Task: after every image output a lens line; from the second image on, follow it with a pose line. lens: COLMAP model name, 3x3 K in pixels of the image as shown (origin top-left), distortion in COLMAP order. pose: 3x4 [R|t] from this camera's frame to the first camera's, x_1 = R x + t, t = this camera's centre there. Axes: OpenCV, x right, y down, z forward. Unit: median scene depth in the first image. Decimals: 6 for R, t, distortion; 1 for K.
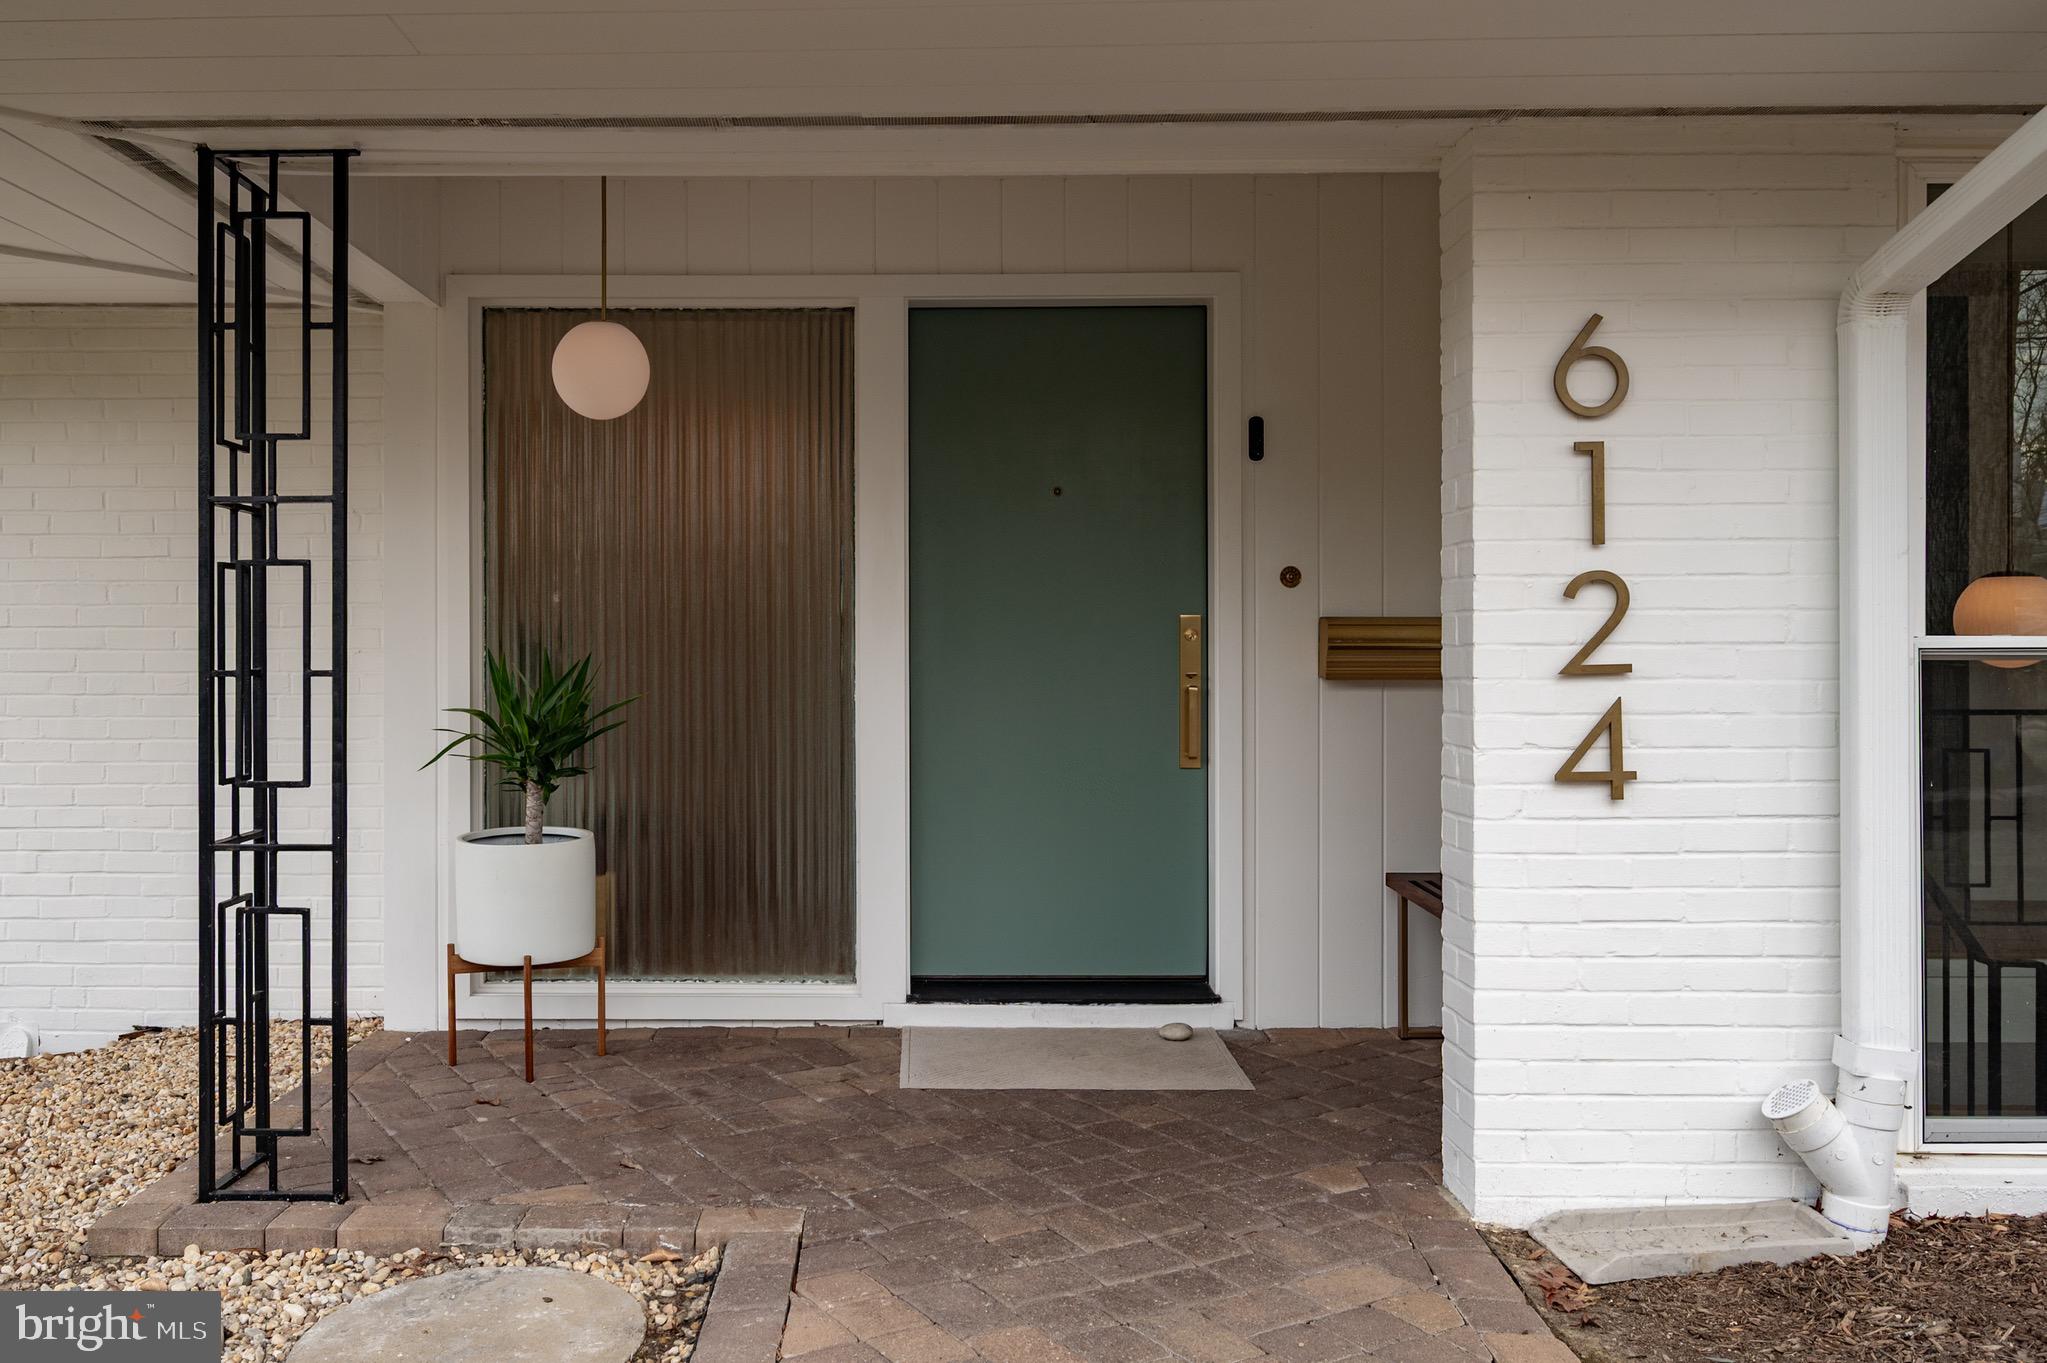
lens RADIAL K [[1648.7, 0, 881.4], [0, 1648.7, 649.3], [0, 0, 1]] dist [-0.000123, -0.006881]
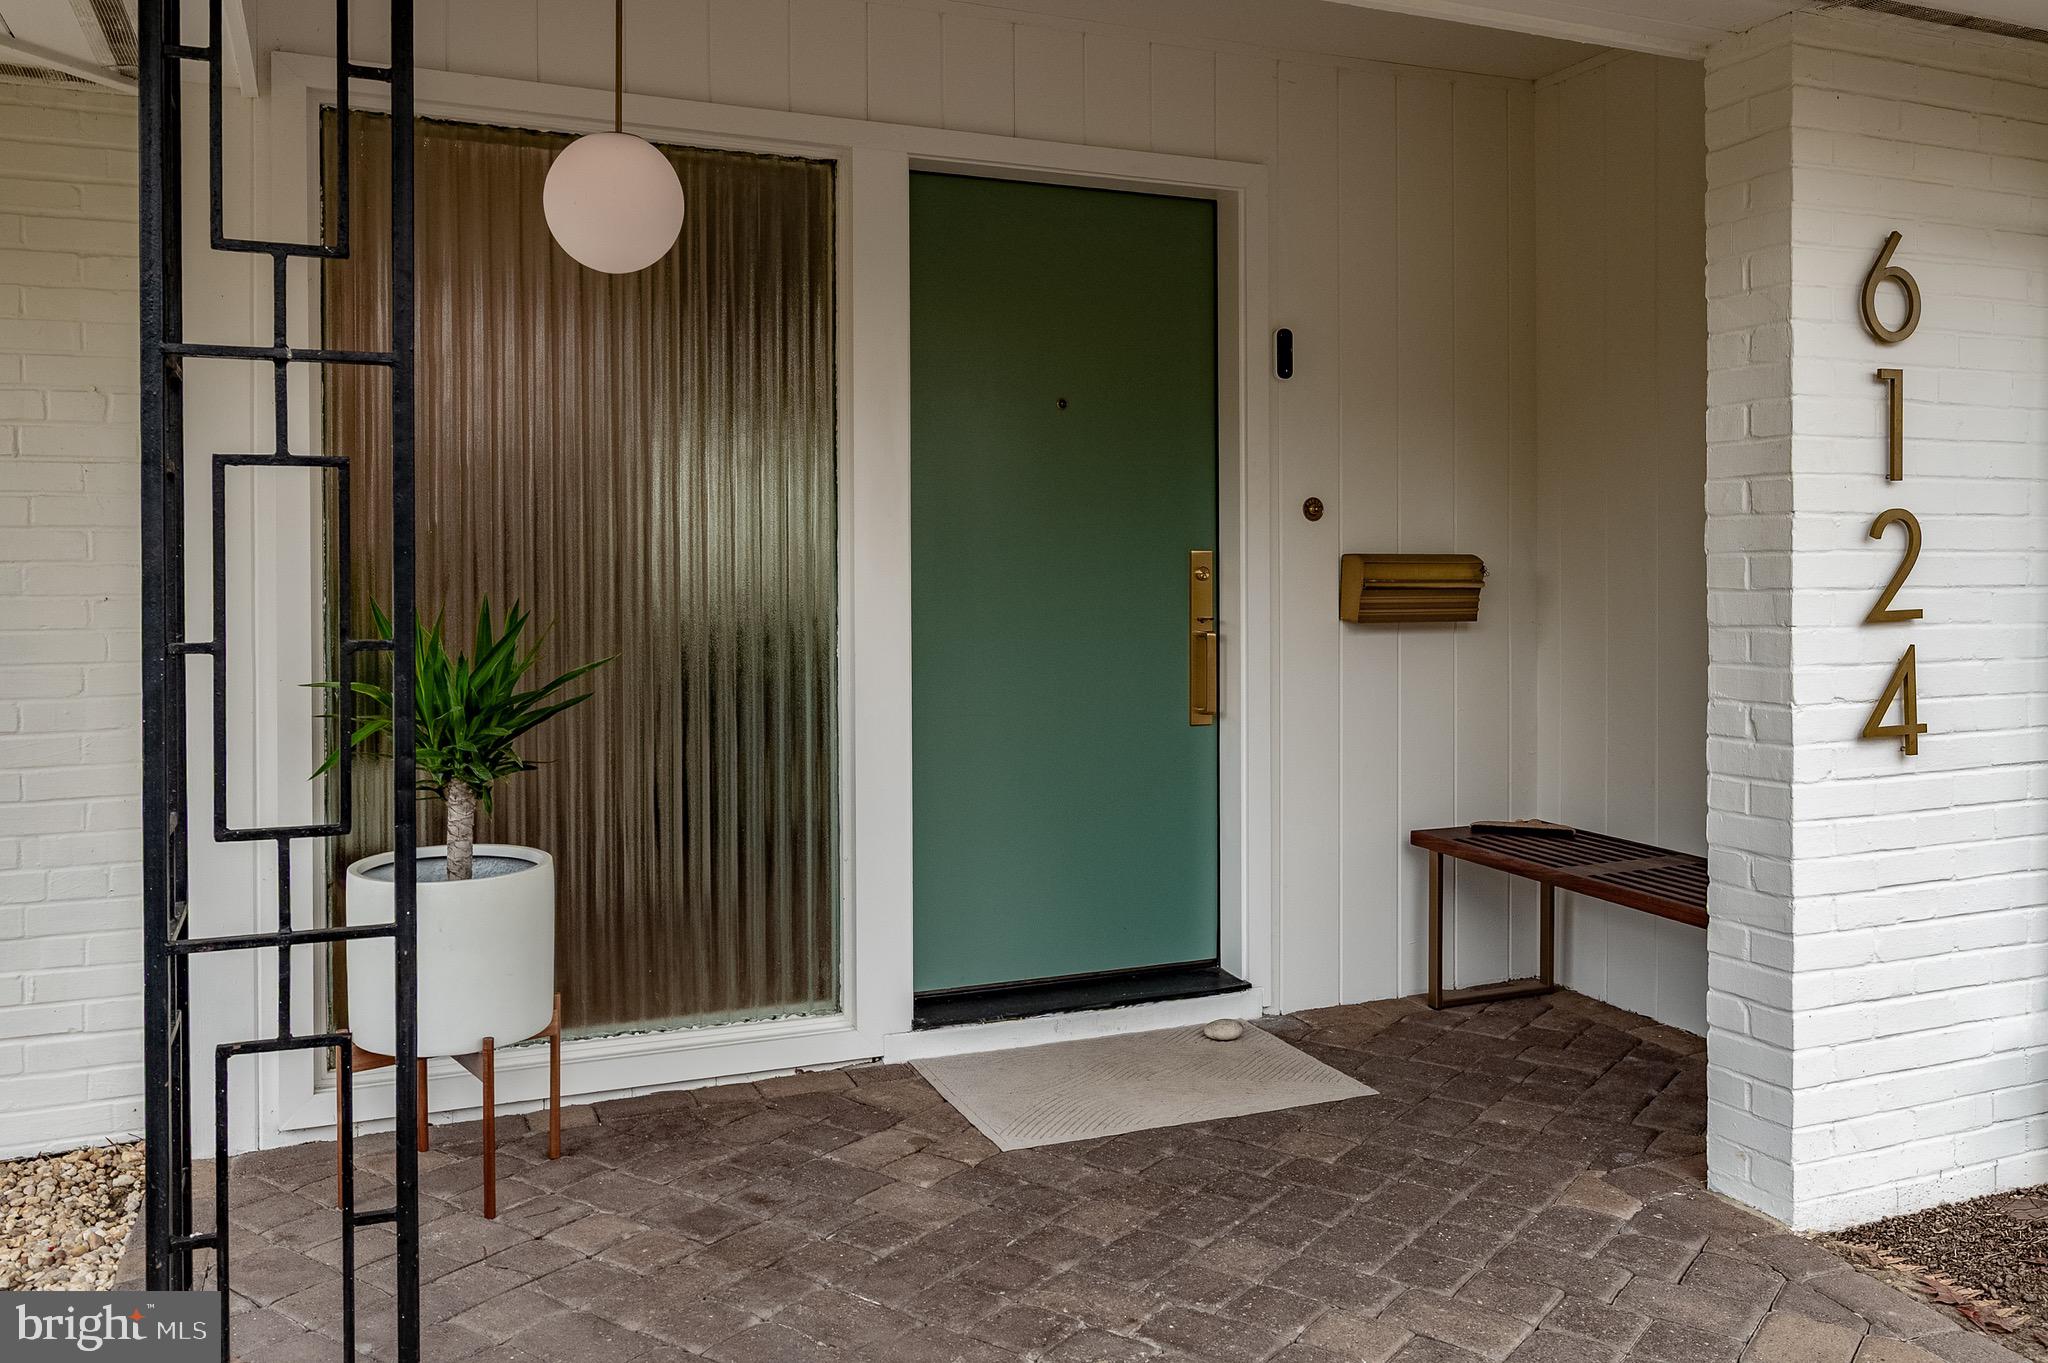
lens RADIAL K [[1649.5, 0, 1063.1], [0, 1649.5, 584.2], [0, 0, 1]] dist [-0.000123, -0.006881]
pose [[0.907361, -0.003707, 0.420335, -0.336823], [0.002314, 0.999990, 0.003824, -0.008850], [-0.420345, -0.002497, 0.907361, 0.314771]]
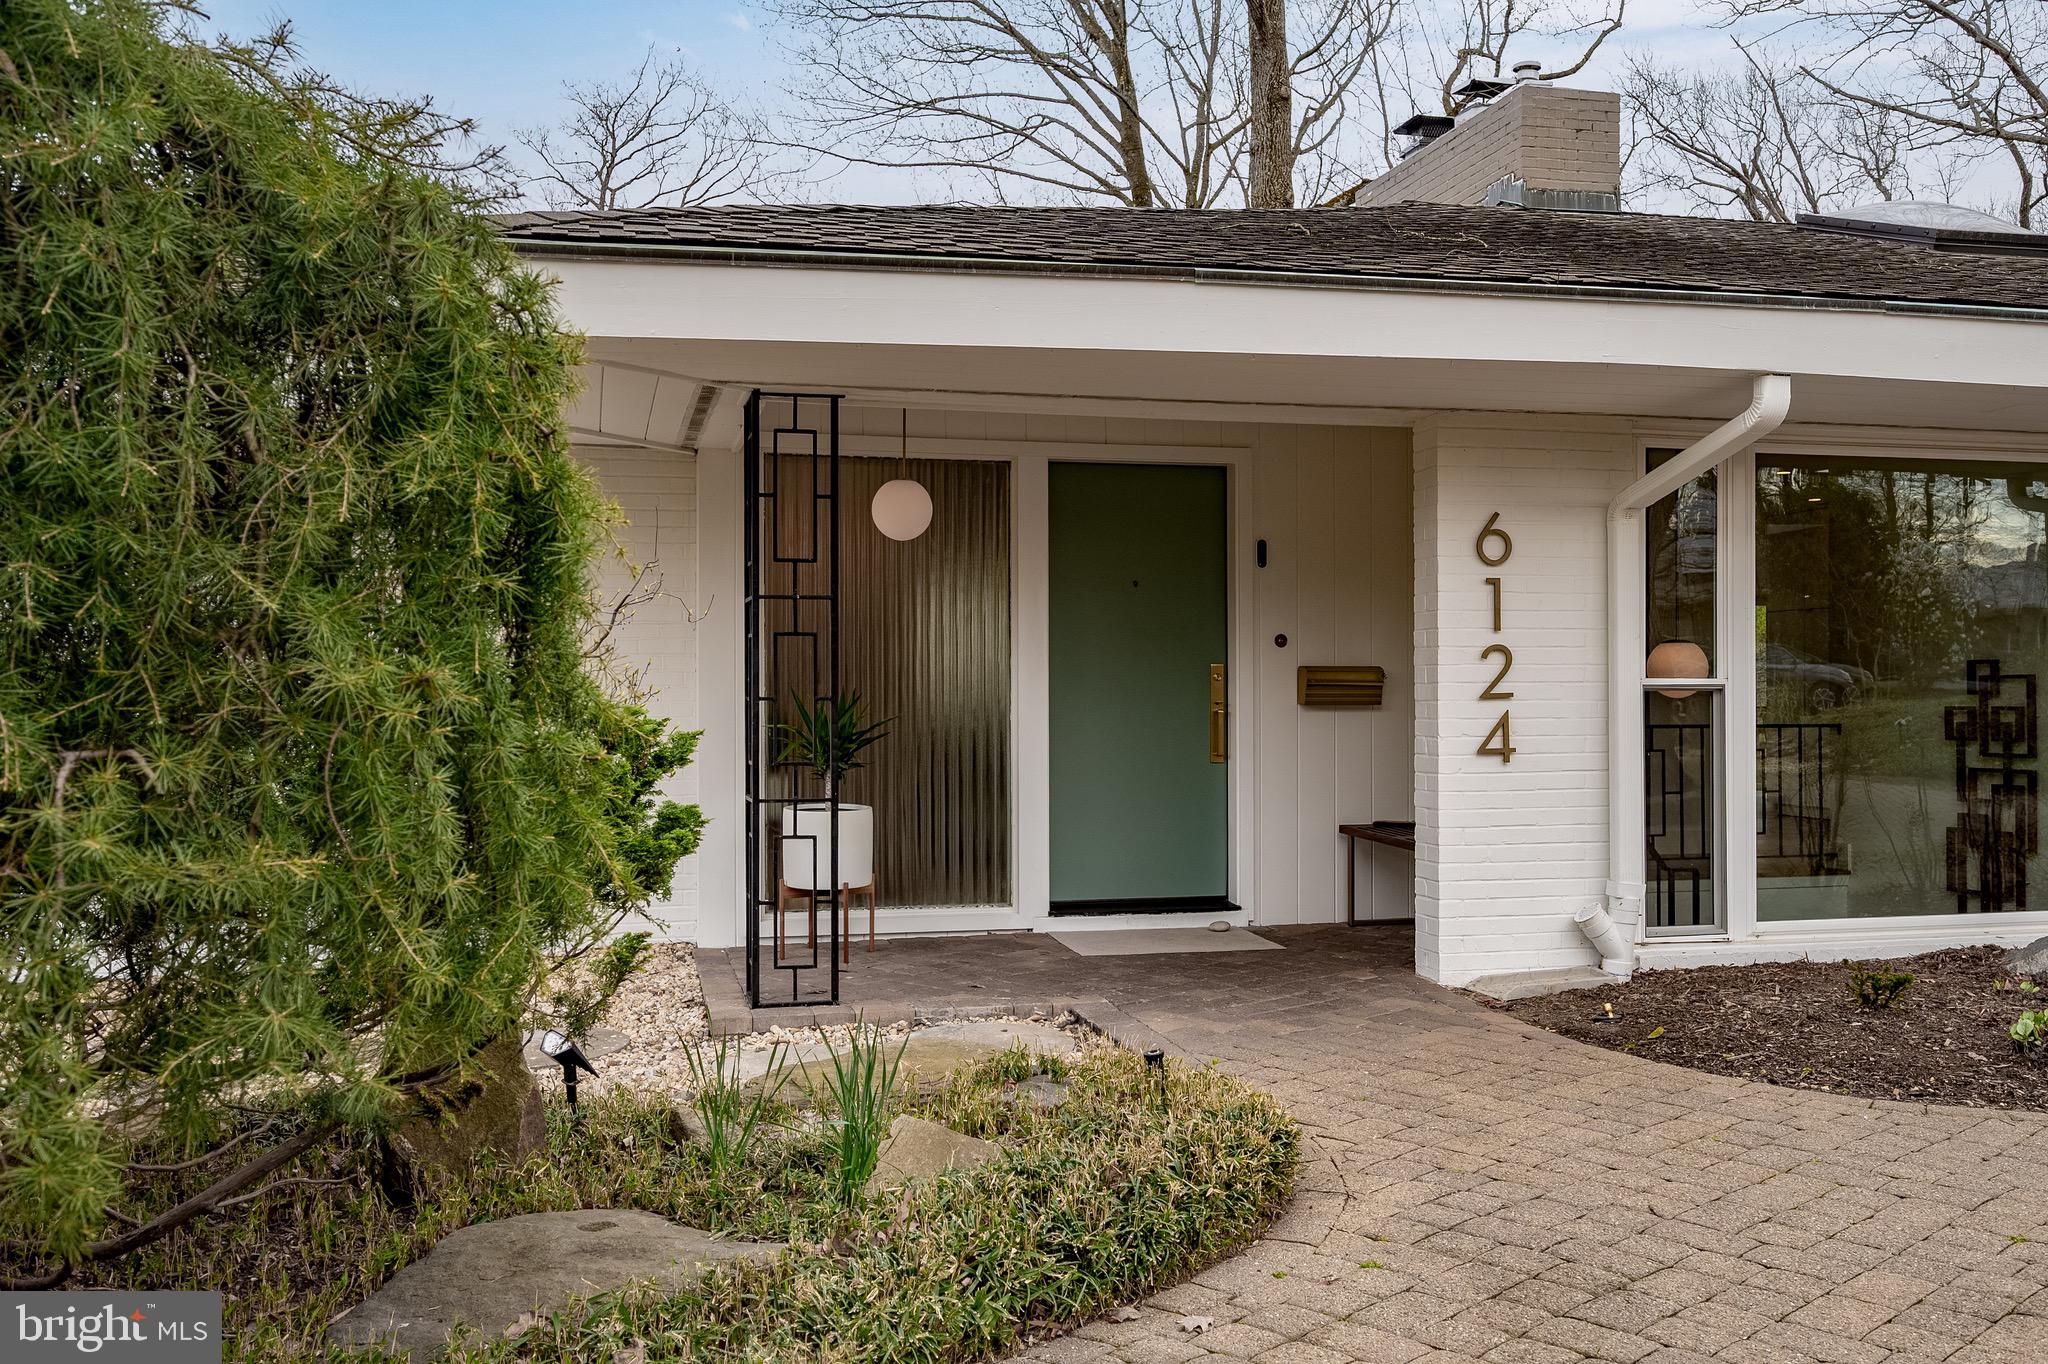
lens RADIAL K [[1784.1, 0, 1013.9], [0, 1784.1, 678.3], [0, 0, 1]] dist [0.004805, -0.006984]
pose [[0.967814, 0.001795, 0.251660, -0.570372], [0.000310, 0.999965, -0.008323, 0.008346], [-0.251666, 0.008133, 0.967780, -0.786842]]
